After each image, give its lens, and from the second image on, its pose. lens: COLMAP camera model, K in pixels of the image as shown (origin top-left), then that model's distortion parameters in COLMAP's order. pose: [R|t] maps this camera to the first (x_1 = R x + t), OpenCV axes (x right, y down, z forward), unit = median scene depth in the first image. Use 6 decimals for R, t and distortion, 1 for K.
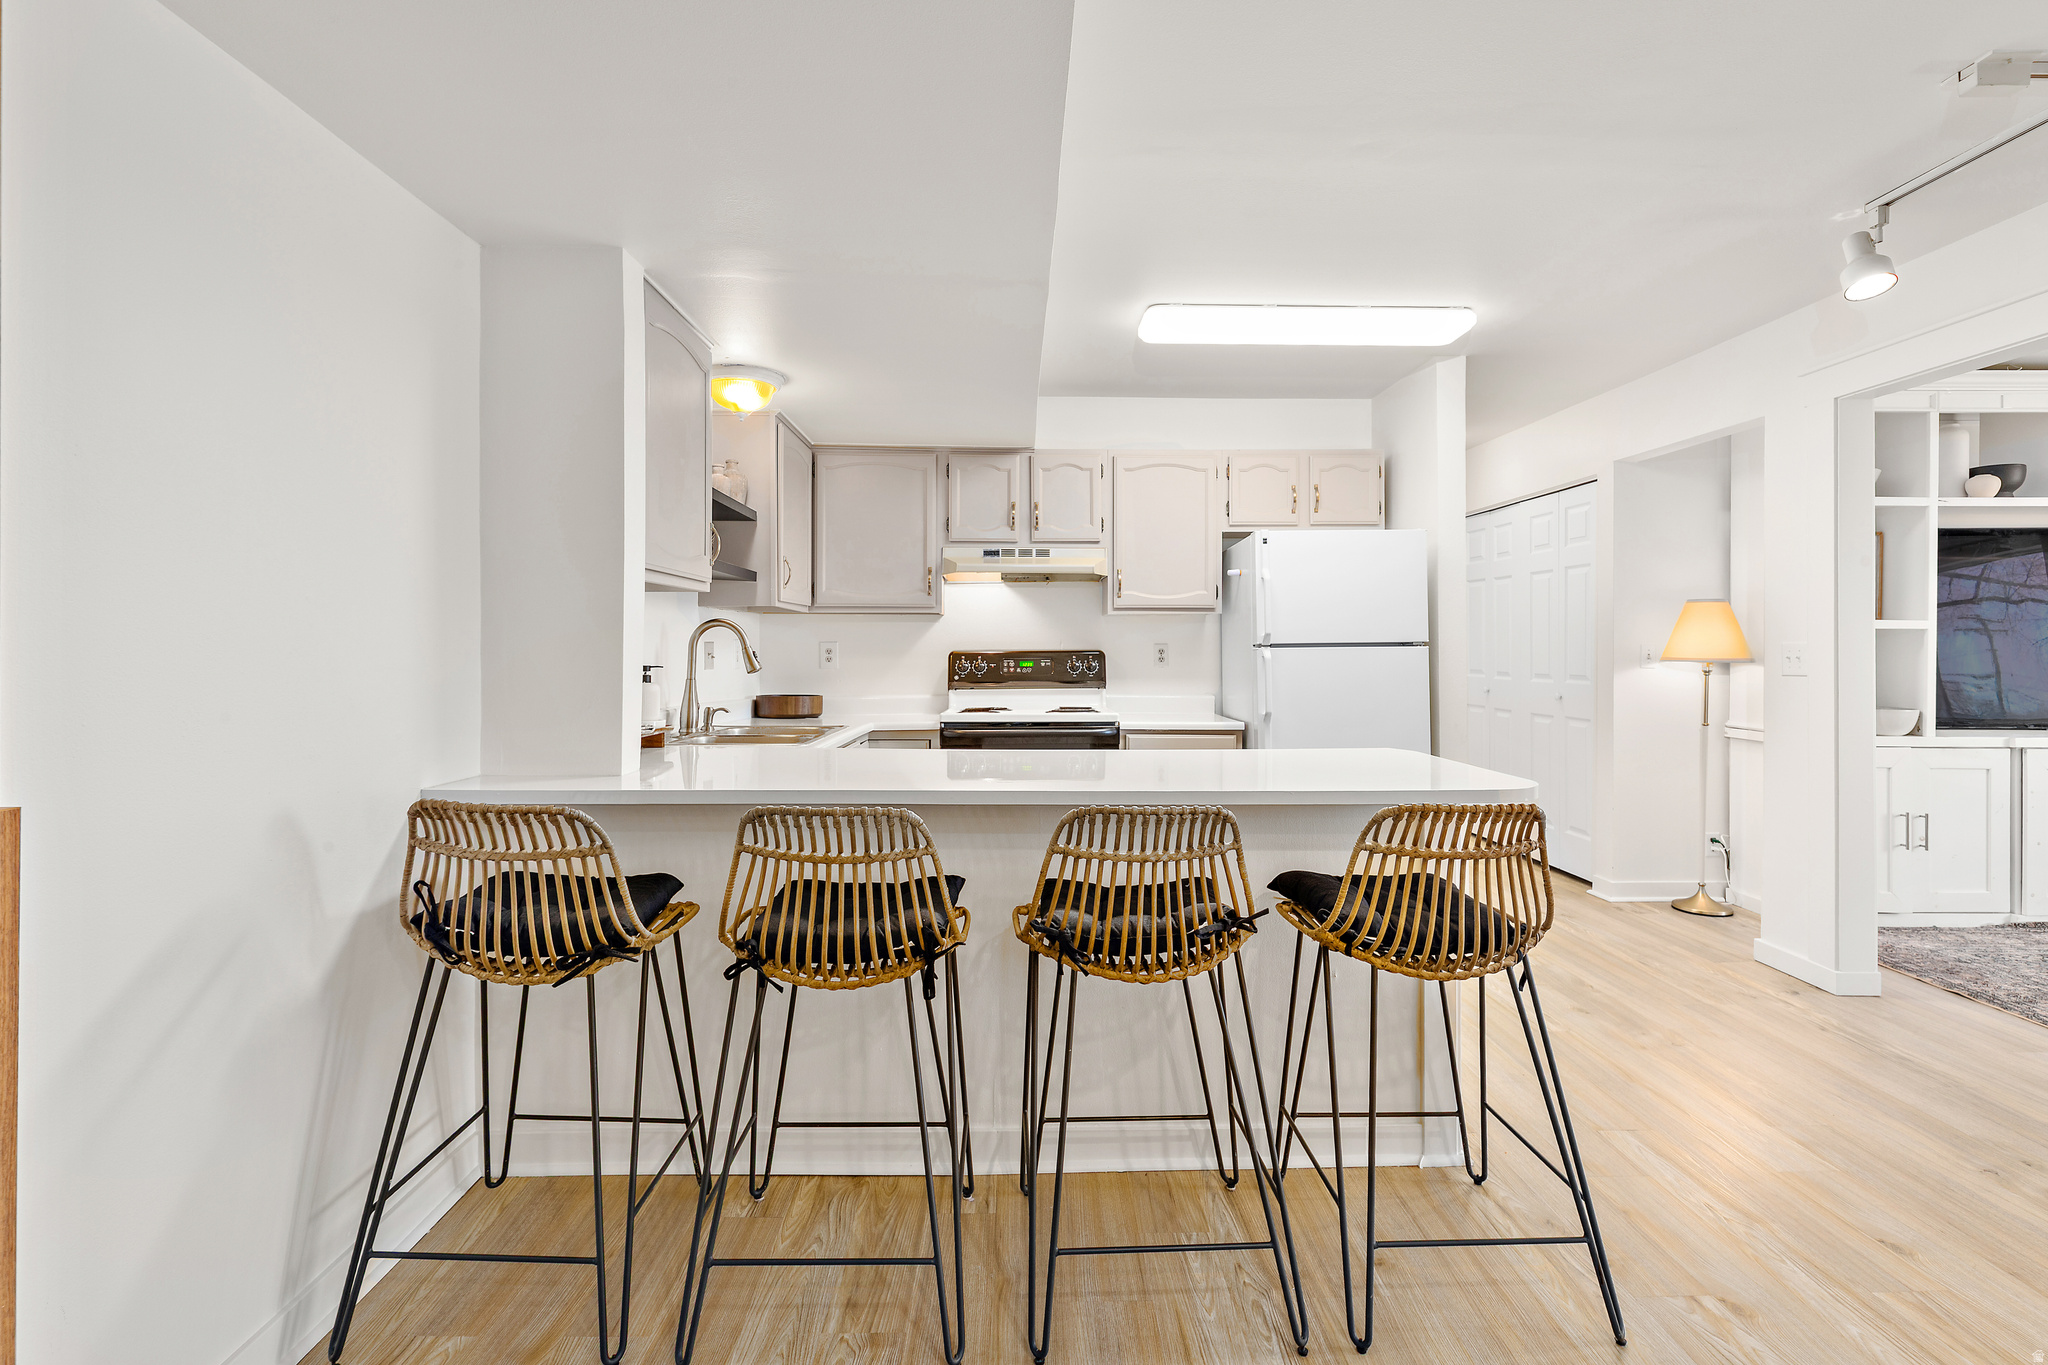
lens RADIAL K [[951.3, 0, 1021.7], [0, 951.3, 638.8], [0, 0, 1]] dist [0.001400, 0.000430]
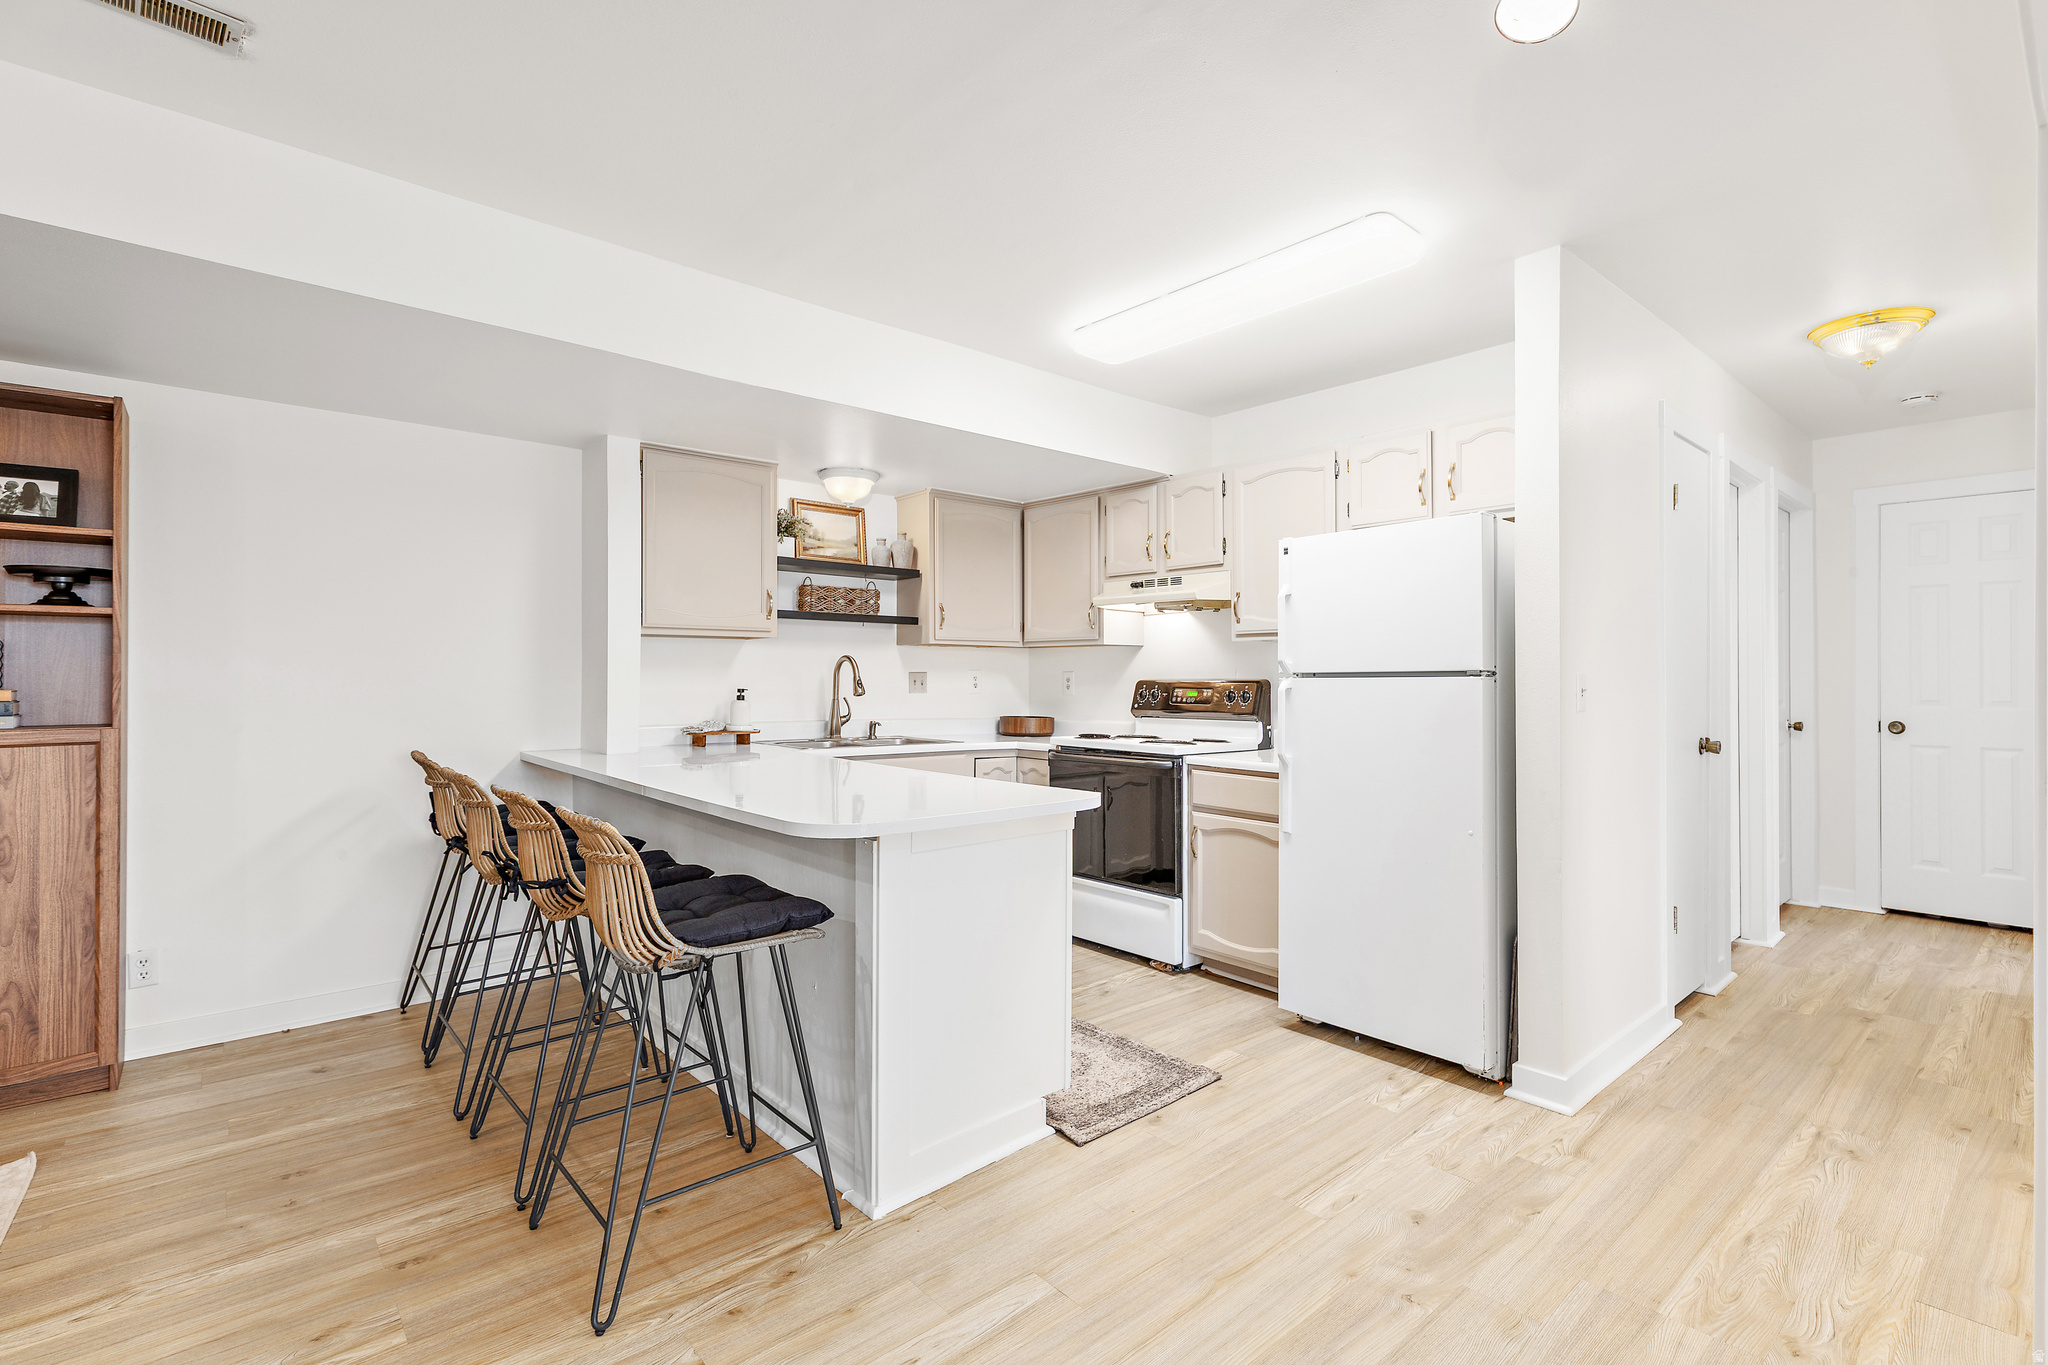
lens RADIAL K [[937.8, 0, 1036.8], [0, 937.8, 666.9], [0, 0, 1]] dist [0.002947, 0.000541]
pose [[0.646800, -0.006122, -0.762635, 0.670097], [0.006086, 0.999977, -0.002866, 0.000531], [0.762635, -0.002788, 0.646823, 0.264983]]
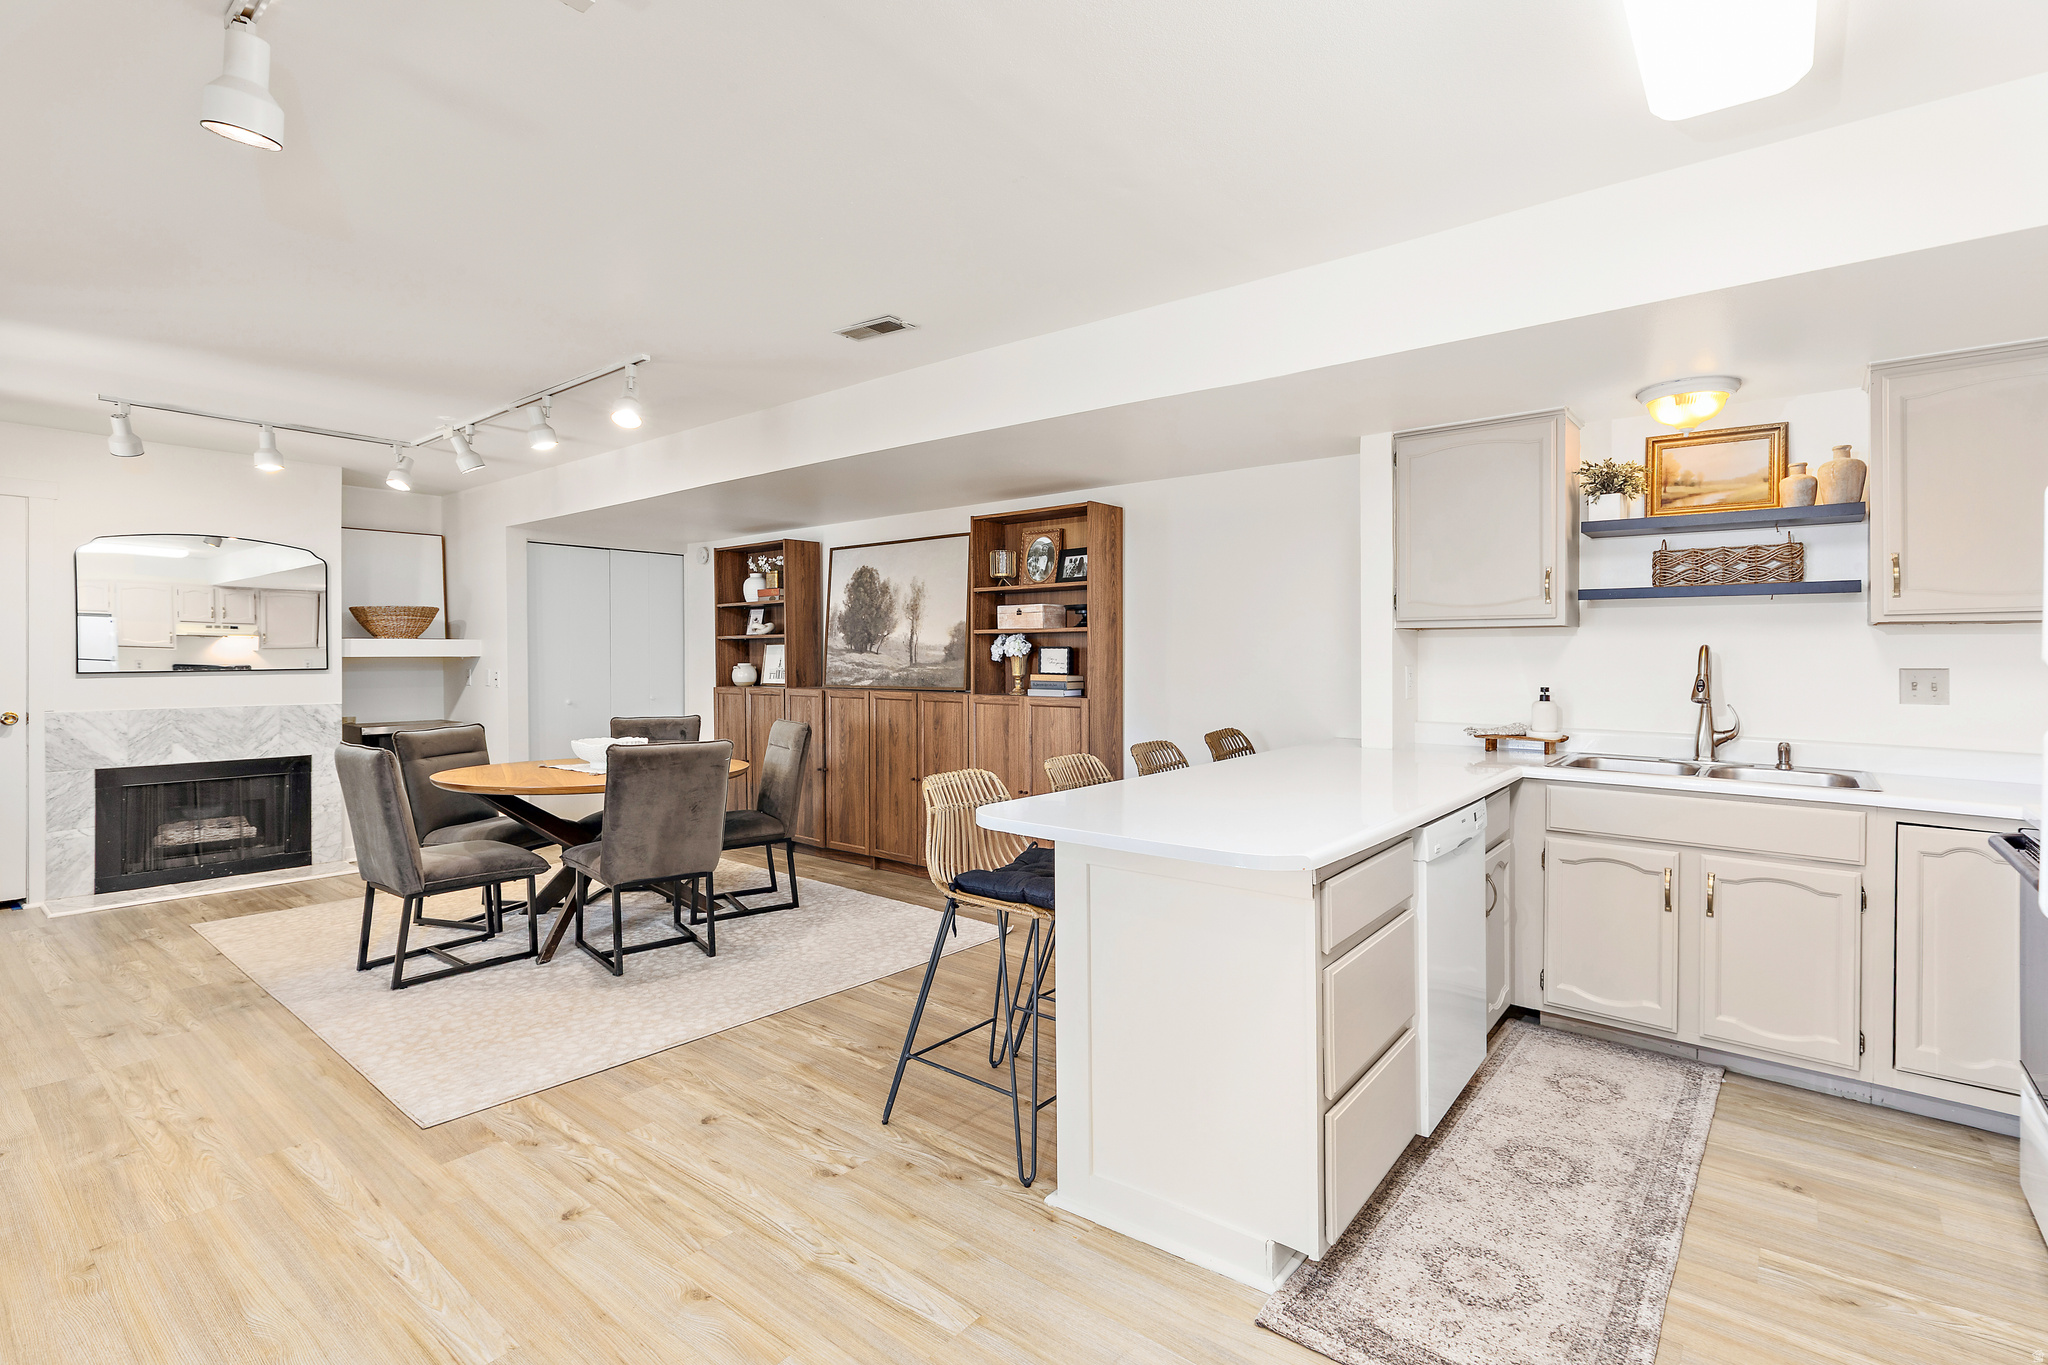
lens RADIAL K [[937.8, 0, 1036.8], [0, 937.8, 666.9], [0, 0, 1]] dist [0.002947, 0.000541]
pose [[-0.633627, 0.004440, -0.773626, 0.635579], [0.006150, 0.999981, 0.000702, -0.003364], [0.773614, -0.004313, -0.633642, 0.831873]]
